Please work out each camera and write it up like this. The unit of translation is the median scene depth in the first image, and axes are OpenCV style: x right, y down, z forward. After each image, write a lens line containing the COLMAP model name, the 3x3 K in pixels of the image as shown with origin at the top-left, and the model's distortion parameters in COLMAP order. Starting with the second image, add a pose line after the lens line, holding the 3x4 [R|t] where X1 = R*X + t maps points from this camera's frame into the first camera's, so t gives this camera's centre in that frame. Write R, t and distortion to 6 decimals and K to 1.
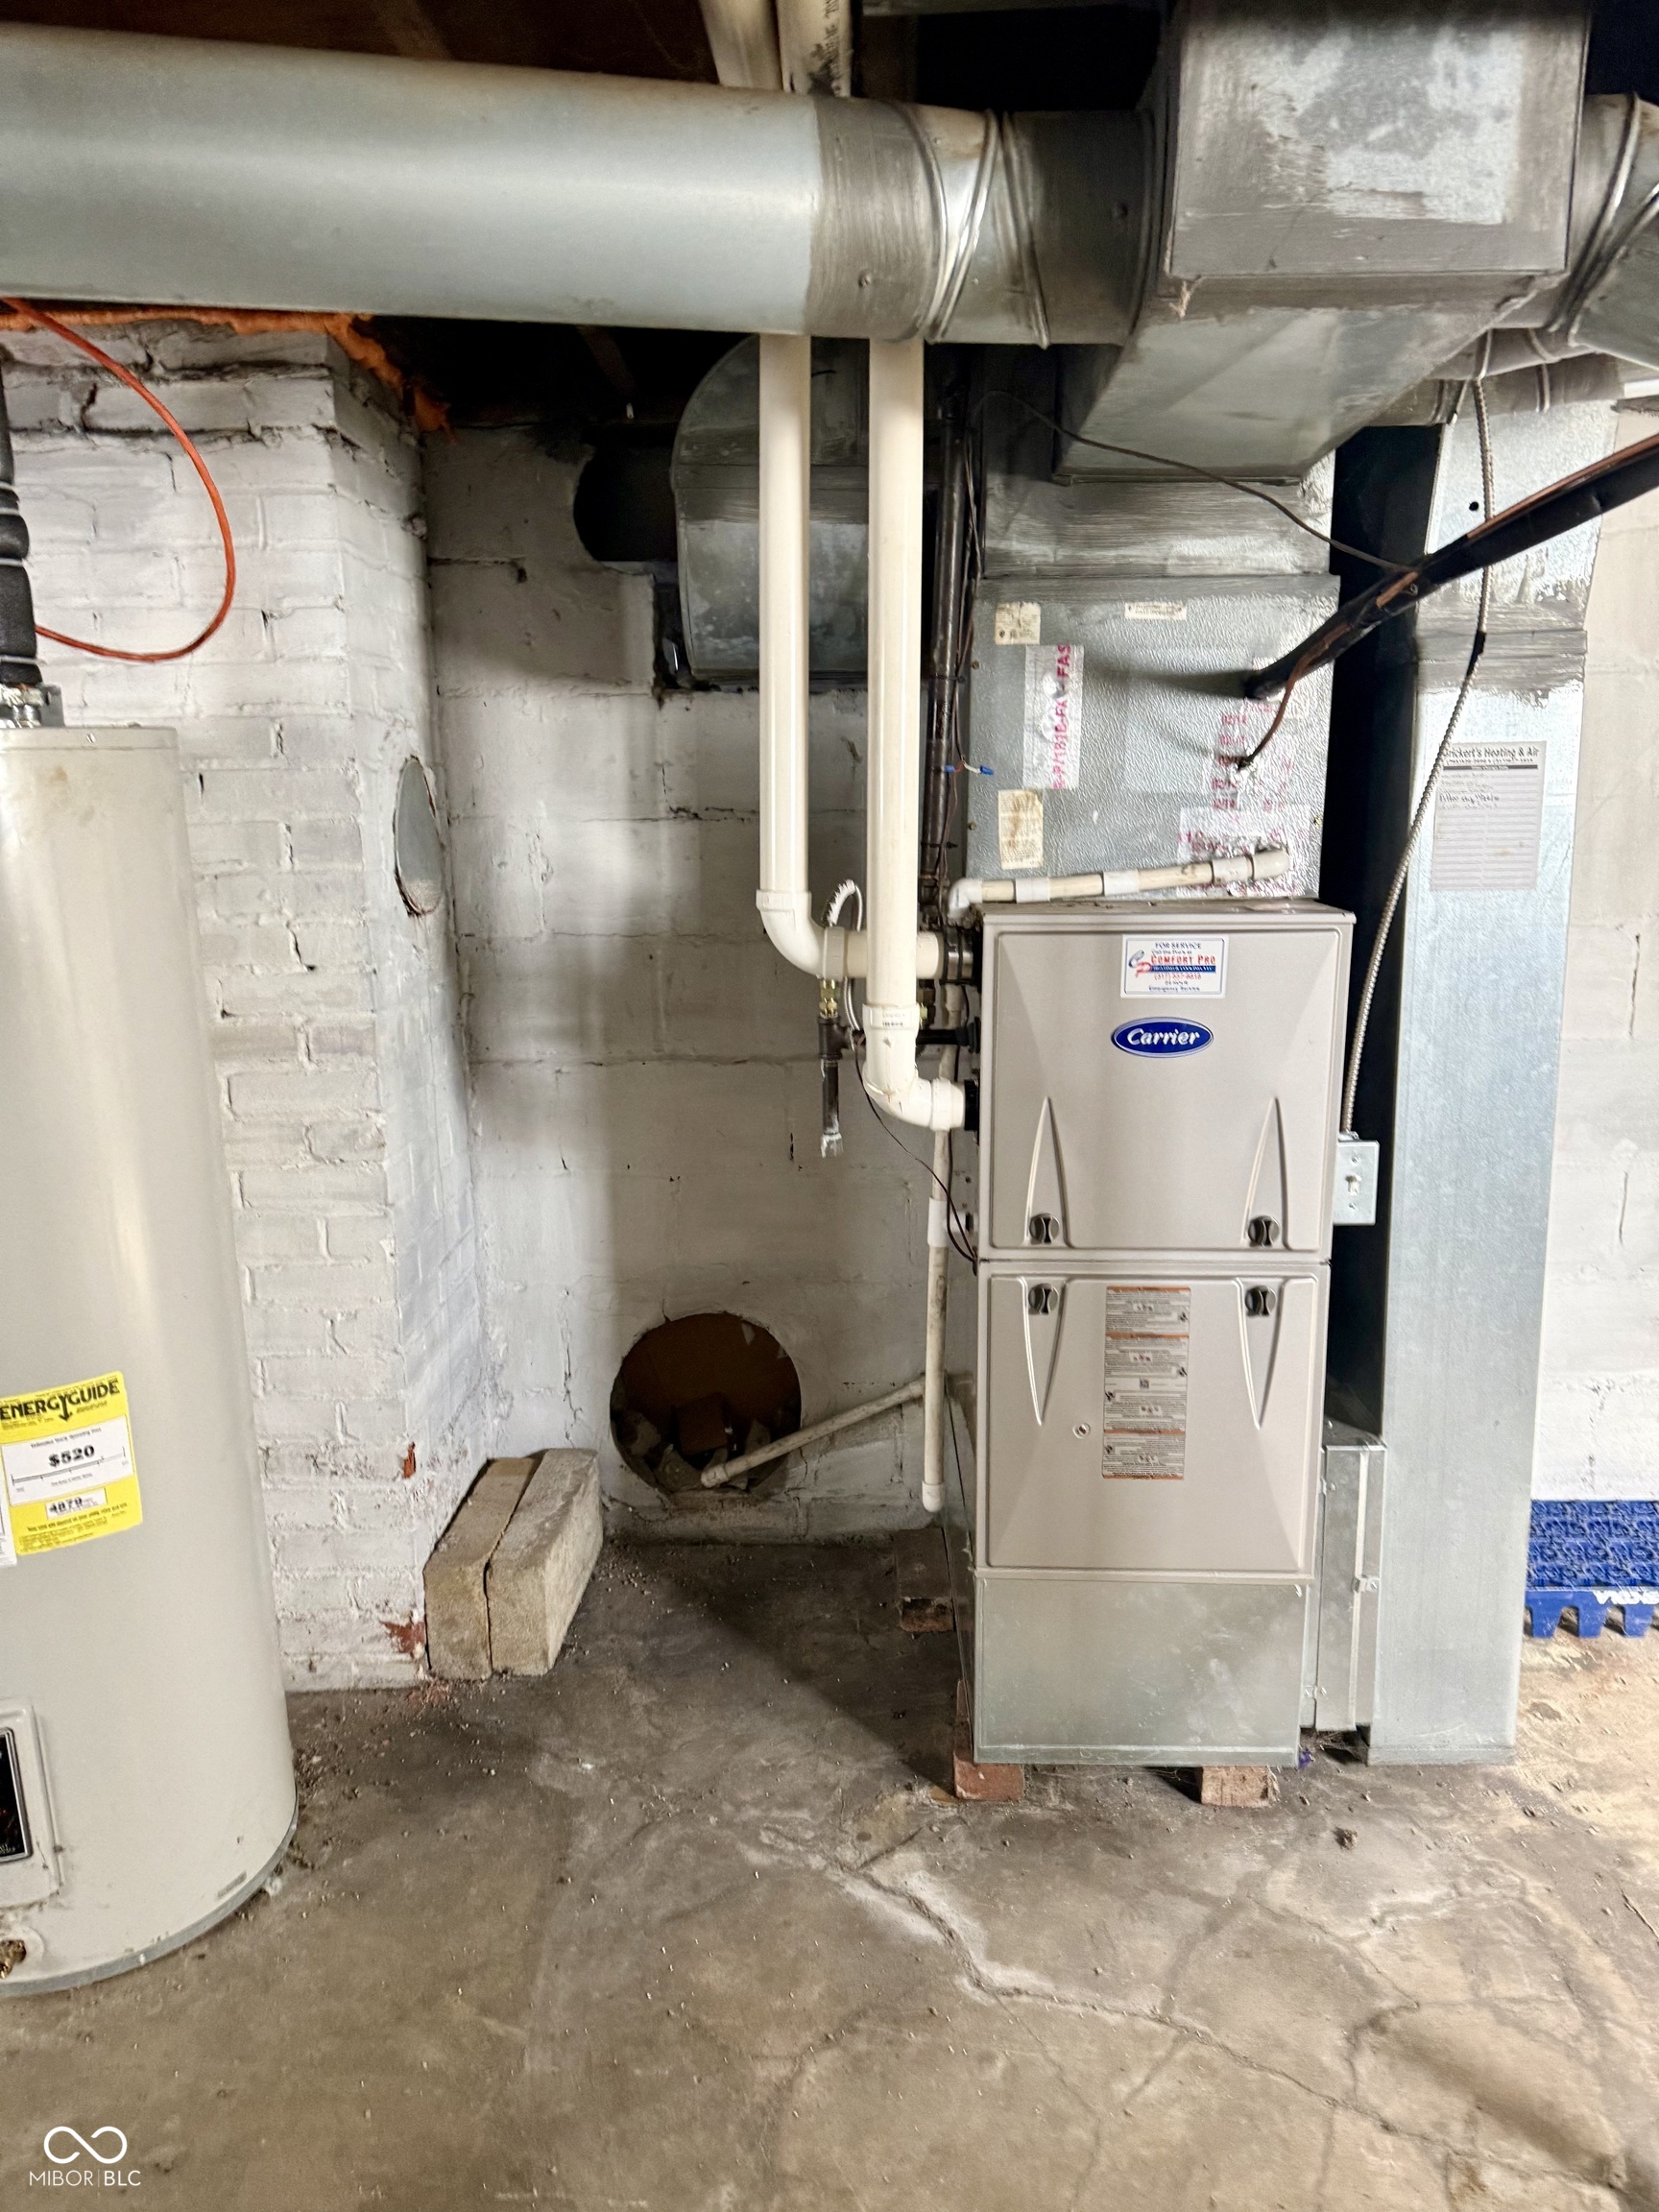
lens RADIAL K [[1536.9, 0, 829.4], [0, 1536.9, 1127.1], [0, 0, 1]] dist [0.106178, -0.086043]
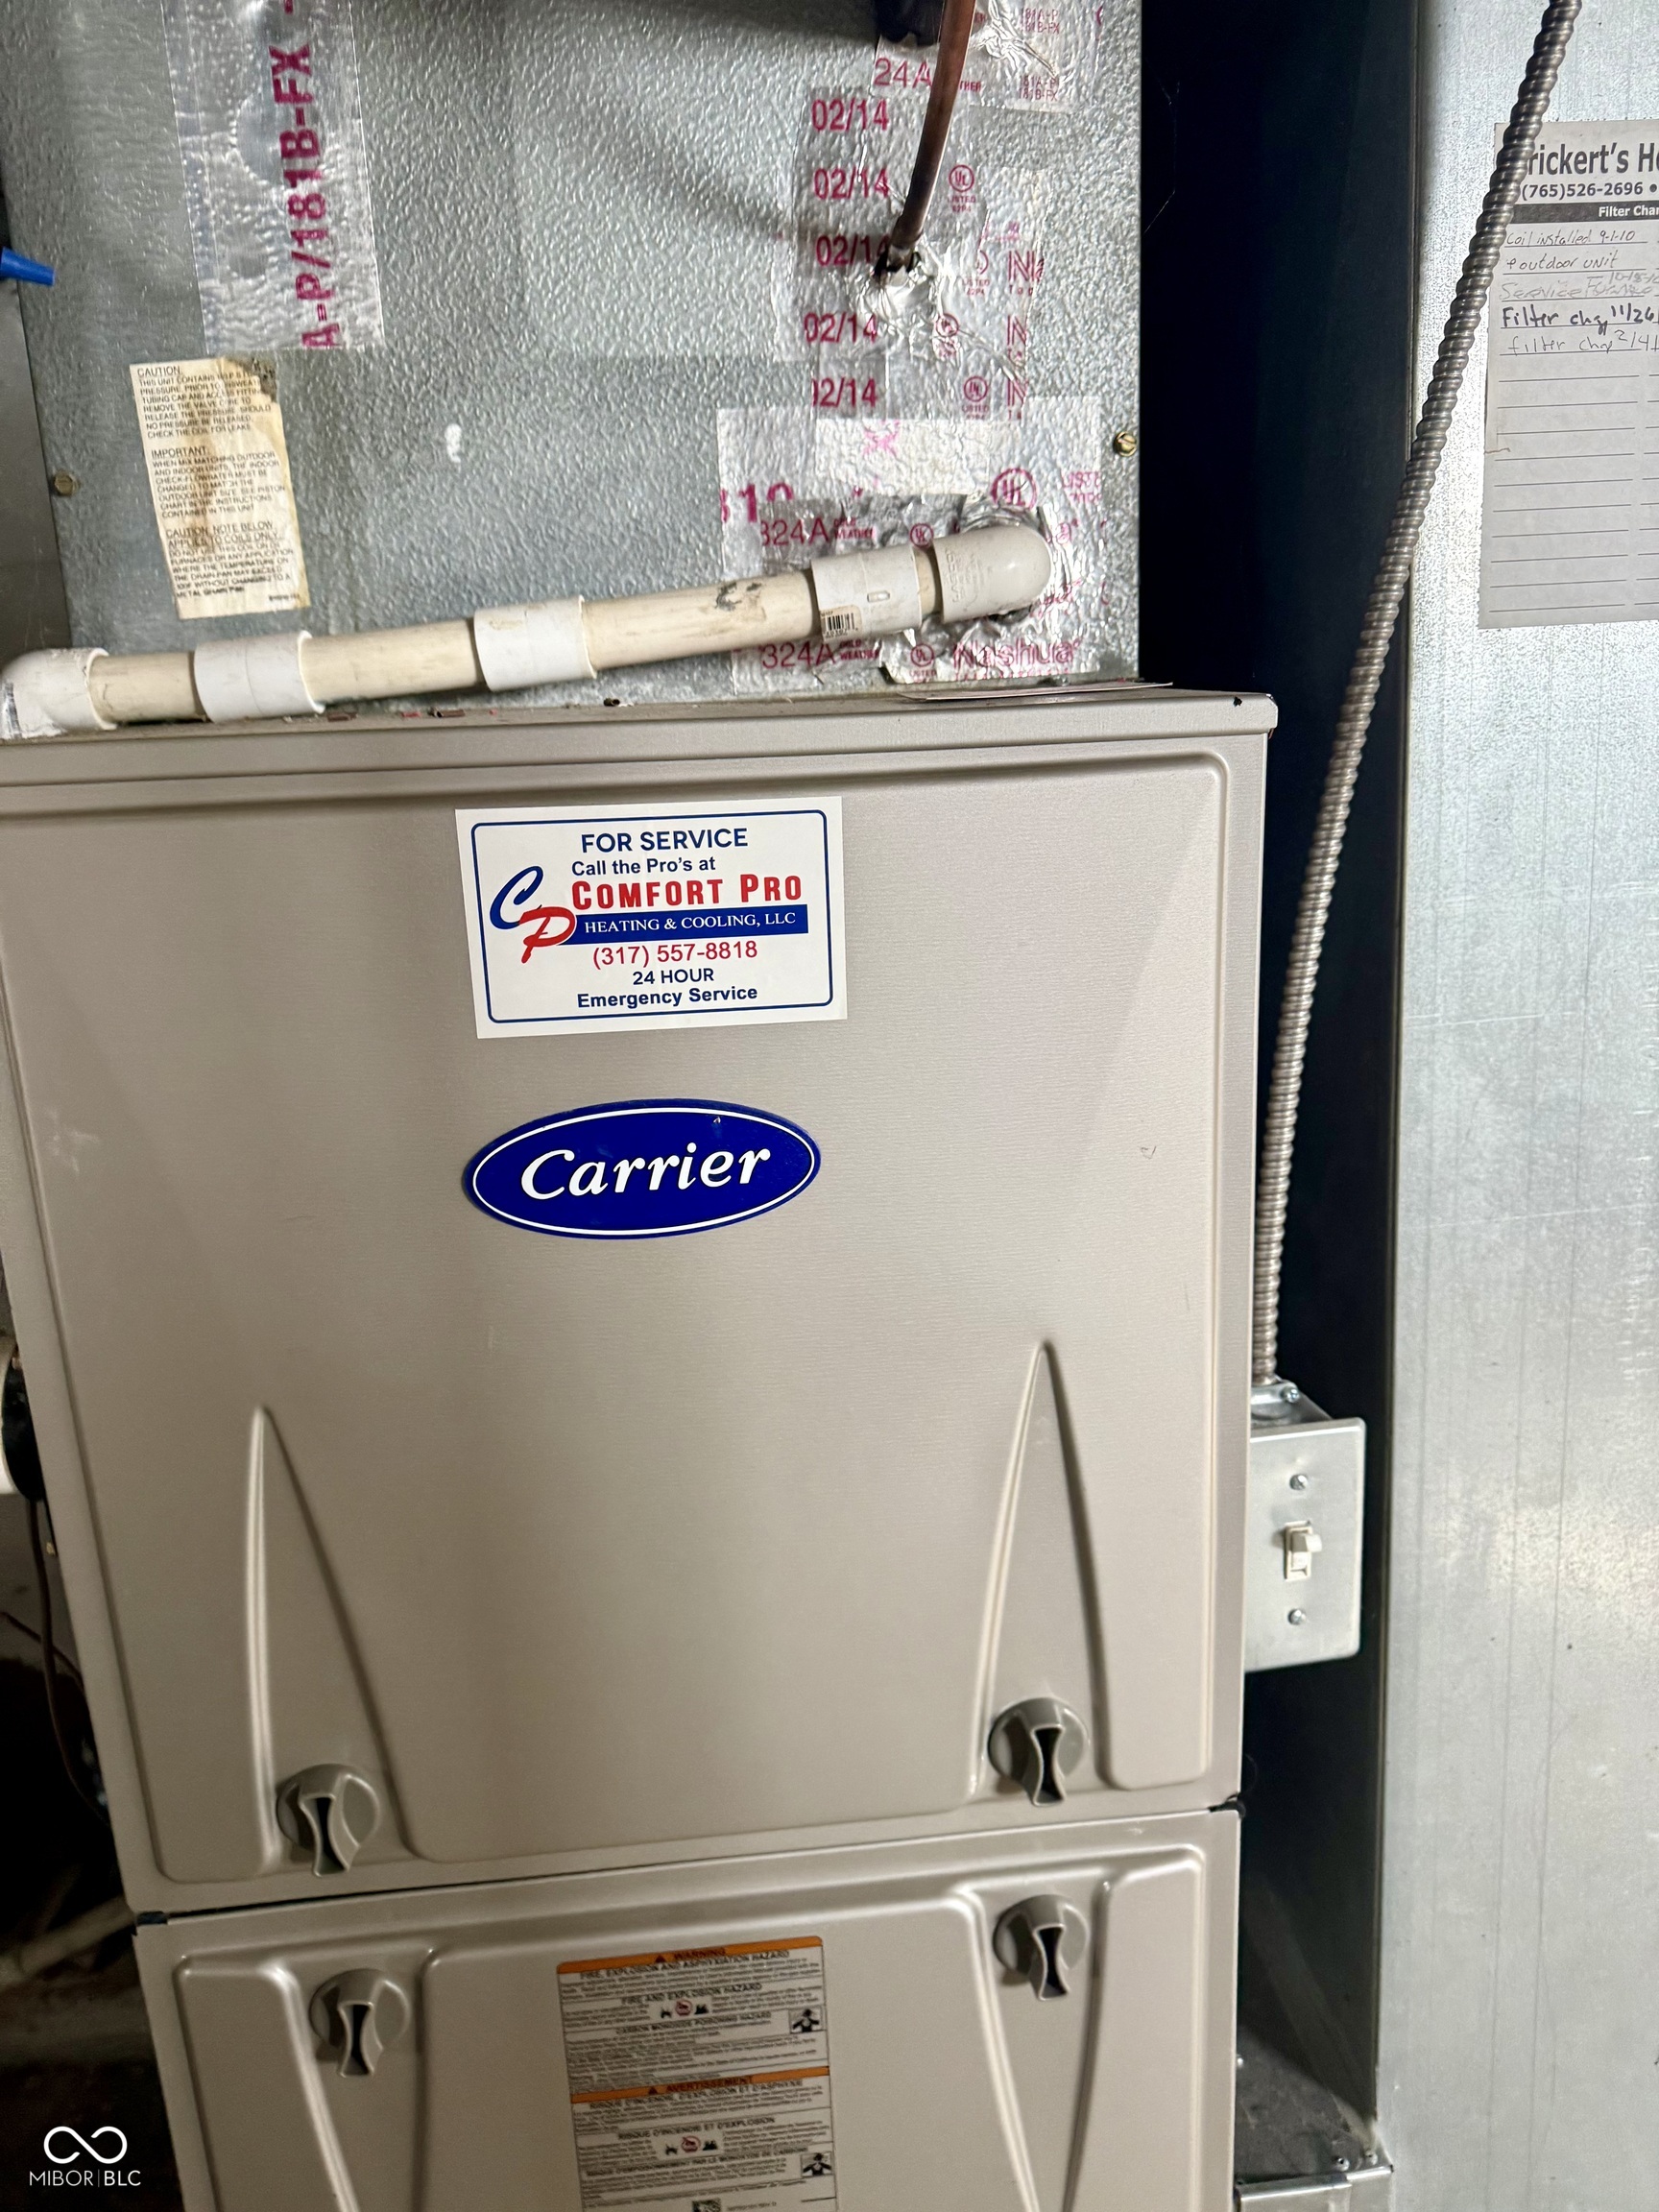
lens RADIAL K [[1583.6, 0, 829.5], [0, 1583.6, 1106.0], [0, 0, 1]] dist [0.070249, -0.113785]
pose [[0.991325, -0.069787, 0.111376, 0.207405], [0.064447, 0.996625, 0.050844, -0.078348], [-0.114549, -0.043225, 0.992477, 0.675863]]
